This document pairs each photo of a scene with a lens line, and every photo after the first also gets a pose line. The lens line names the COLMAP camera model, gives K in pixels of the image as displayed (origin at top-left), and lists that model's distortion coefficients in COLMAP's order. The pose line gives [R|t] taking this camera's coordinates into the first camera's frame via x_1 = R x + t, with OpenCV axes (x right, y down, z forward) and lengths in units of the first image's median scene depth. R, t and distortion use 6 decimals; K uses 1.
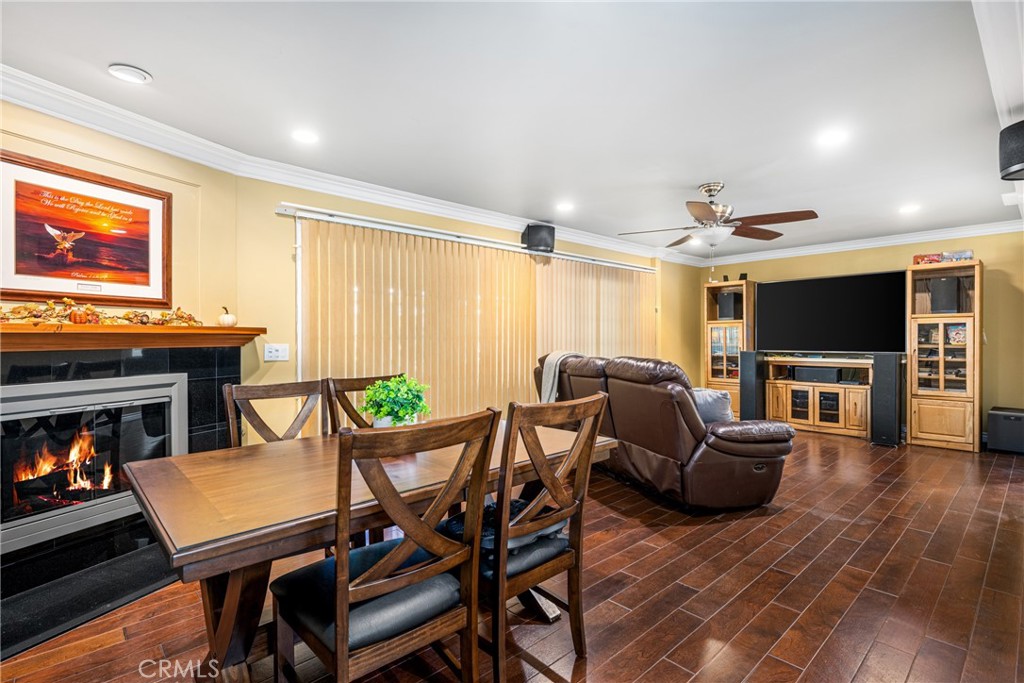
lens RADIAL K [[490.2, 0, 512.0], [0, 490.2, 341.5], [0, 0, 1]] dist [0.002510, -0.000115]
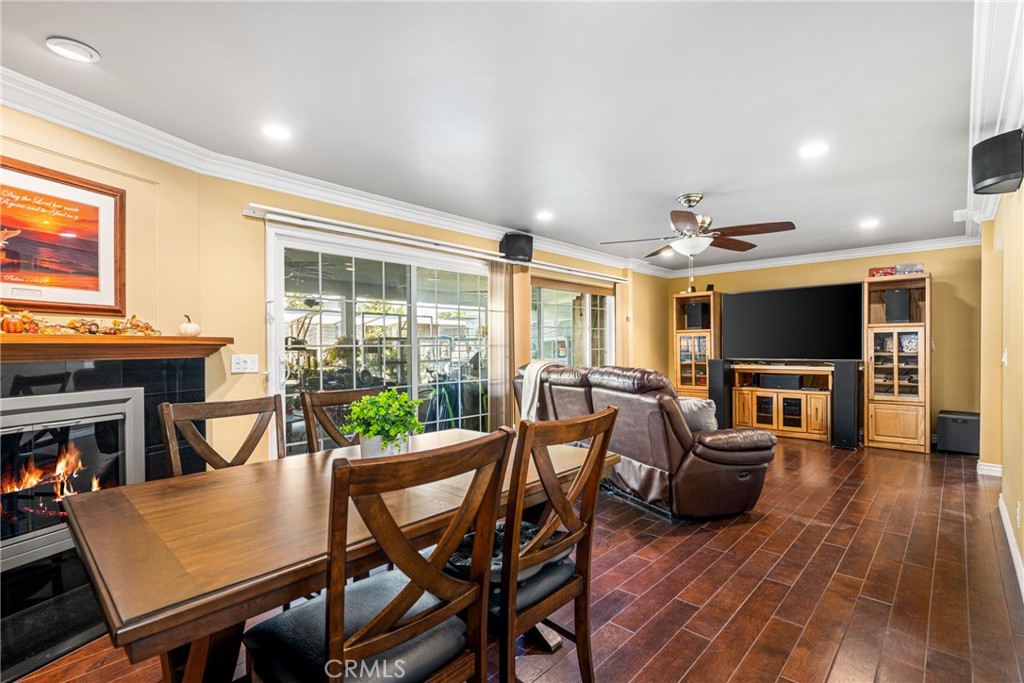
lens RADIAL K [[474.1, 0, 514.6], [0, 474.1, 350.4], [0, 0, 1]] dist [0.001613, 0.000155]
pose [[0.997235, -0.003772, 0.074210, -0.022419], [0.003810, 0.999993, -0.000361, -0.000844], [-0.074208, 0.000643, 0.997243, 0.038911]]
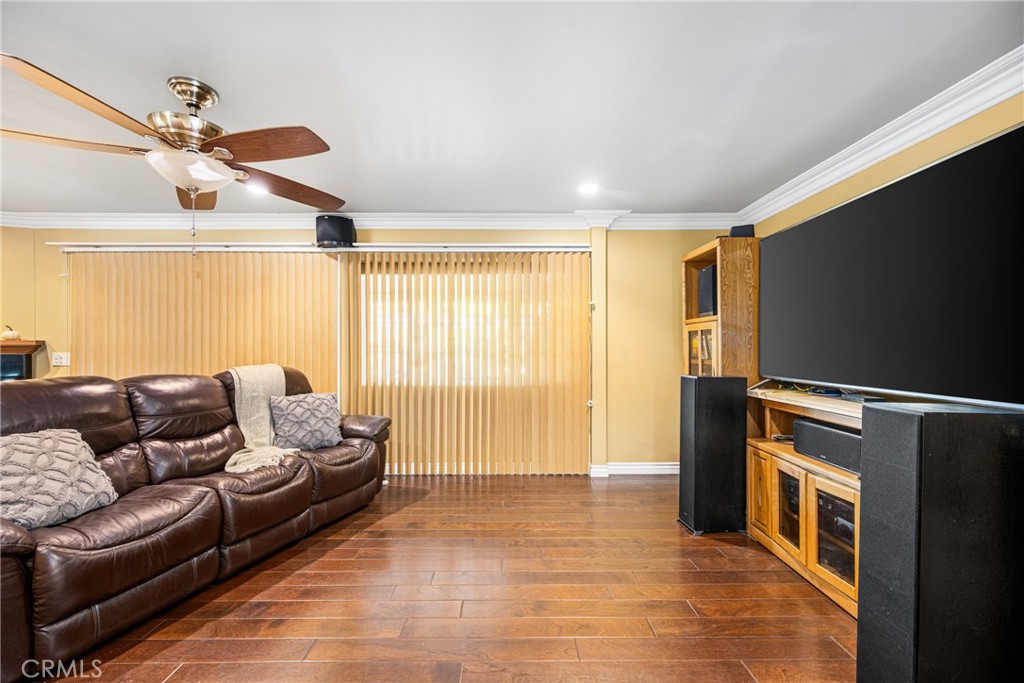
lens RADIAL K [[409.8, 0, 511.3], [0, 409.8, 344.8], [0, 0, 1]] dist [0.000195, -0.000007]
pose [[0.740733, -0.000617, -0.671799, 0.778322], [-0.005700, 0.999958, -0.007203, -0.010196], [0.671775, 0.009165, 0.740698, 0.689069]]
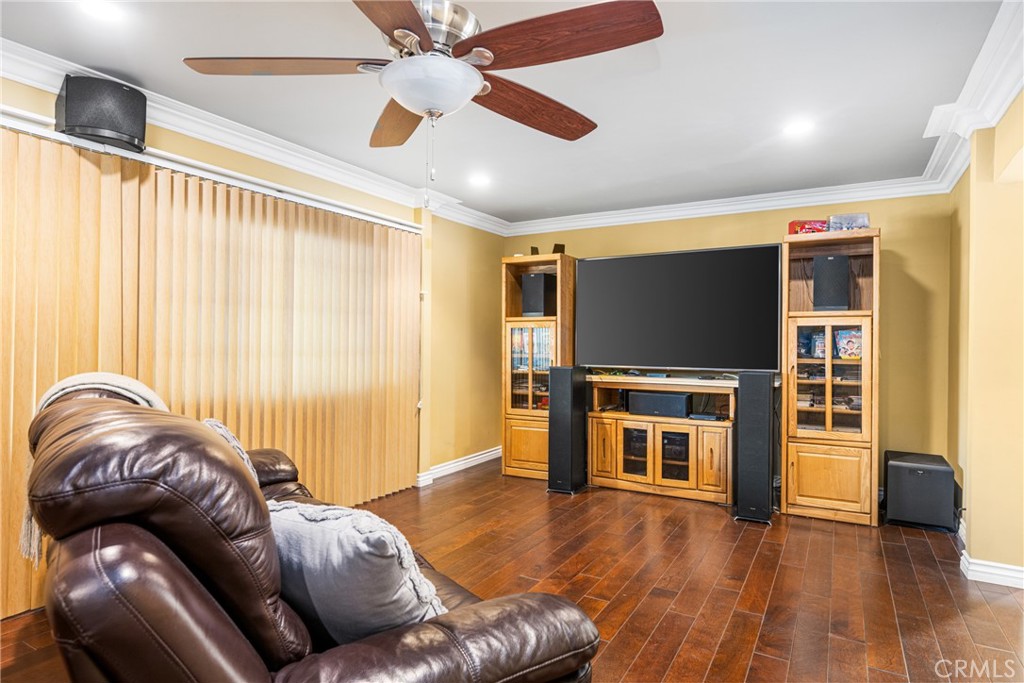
lens RADIAL K [[577.6, 0, 512.0], [0, 577.6, 341.5], [0, 0, 1]] dist [0.000091, -0.000119]
pose [[0.953479, 0.011647, 0.301235, 0.251884], [-0.009004, 0.999908, -0.010162, -0.004889], [-0.301325, 0.006977, 0.953496, 0.404970]]
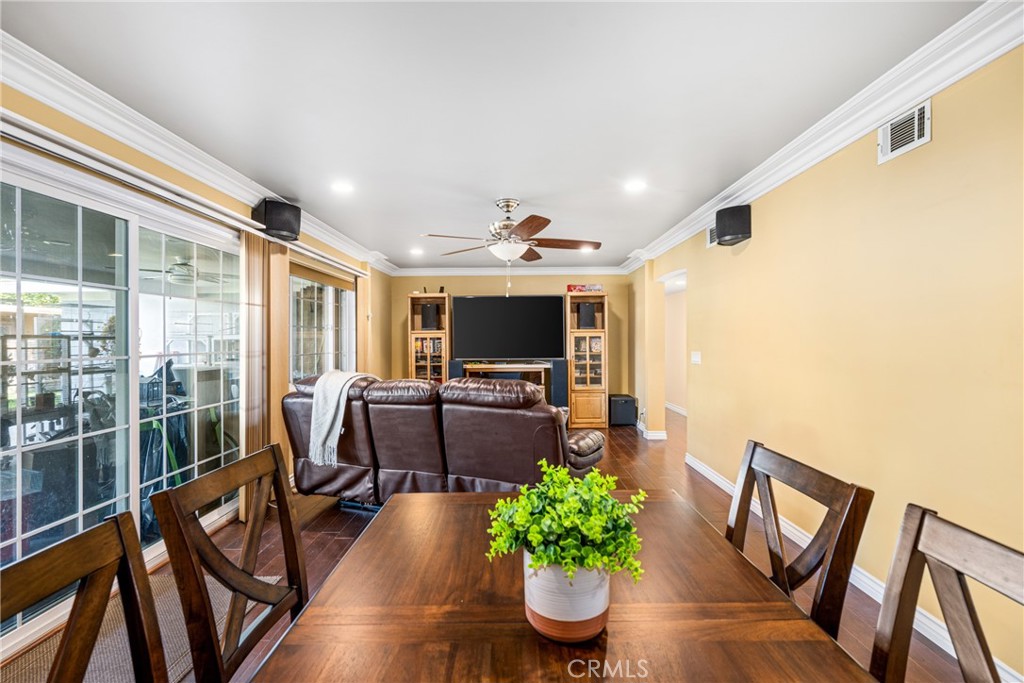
lens RADIAL K [[473.3, 0, 513.2], [0, 473.3, 338.6], [0, 0, 1]] dist [0.001071, 0.000087]
pose [[0.682267, 0.000034, 0.731103, -0.226421], [0.009335, 0.999918, -0.008758, -0.021382], [-0.731043, 0.012800, 0.682211, 0.257289]]
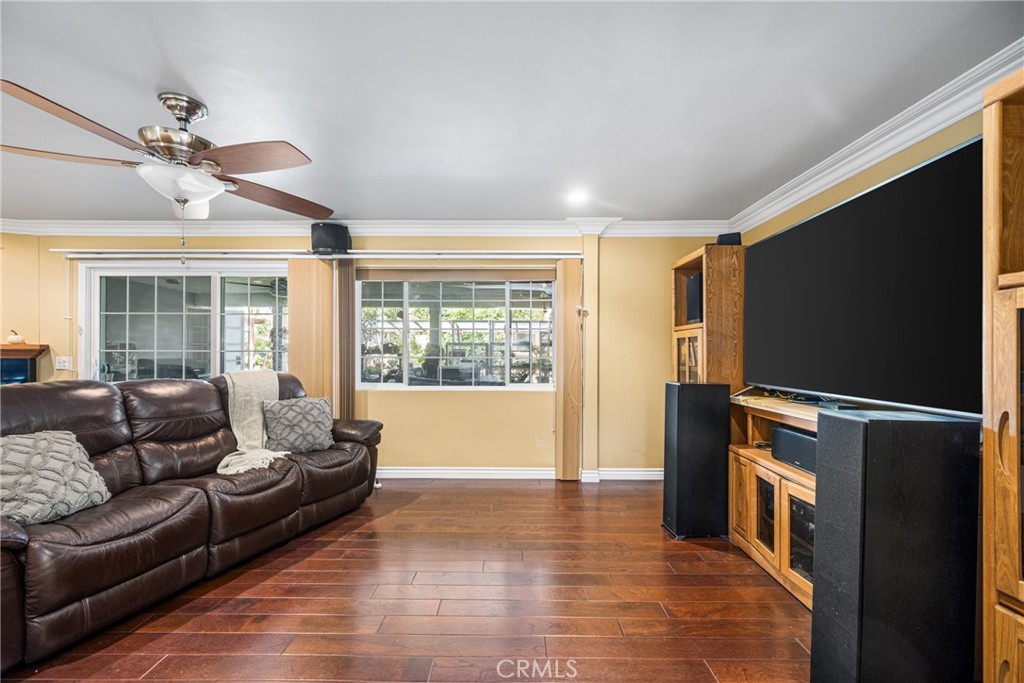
lens RADIAL K [[412.2, 0, 512.6], [0, 412.2, 350.7], [0, 0, 1]] dist [0.000046, 0.000128]
pose [[0.731895, 0.003896, -0.681406, 0.806232], [-0.009797, 0.999940, -0.004807, -0.012095], [0.681346, 0.010194, 0.731890, 0.698174]]
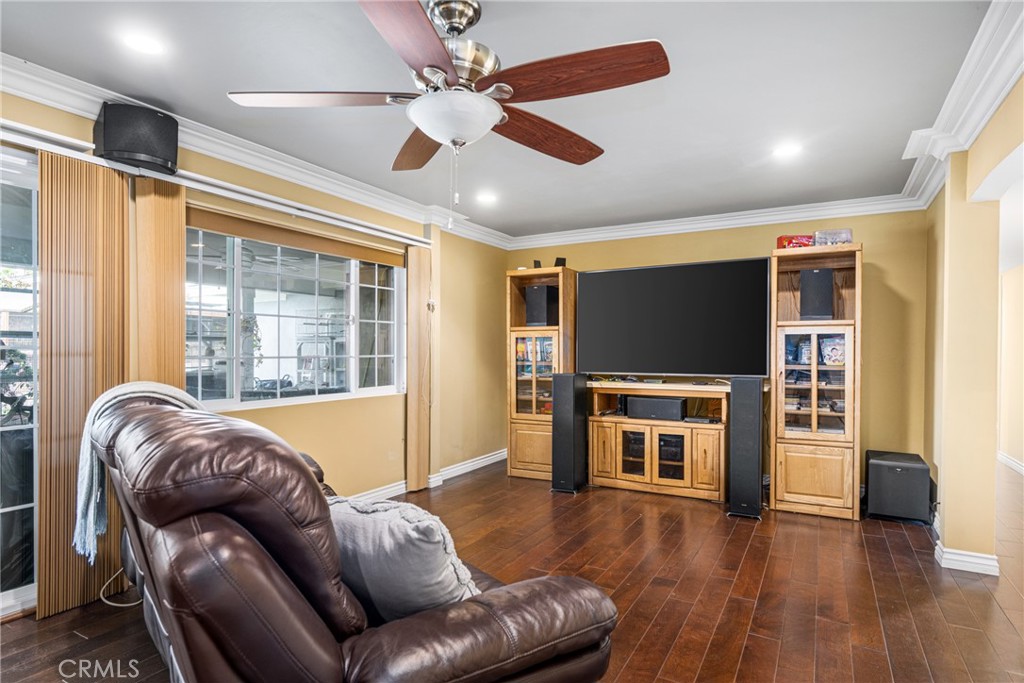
lens RADIAL K [[557.5, 0, 516.1], [0, 557.5, 355.2], [0, 0, 1]] dist [0.000043, -0.000355]
pose [[0.949337, 0.003585, 0.314239, 0.231731], [-0.003954, 0.999992, 0.000535, -0.006228], [-0.314235, -0.001751, 0.949344, 0.389669]]
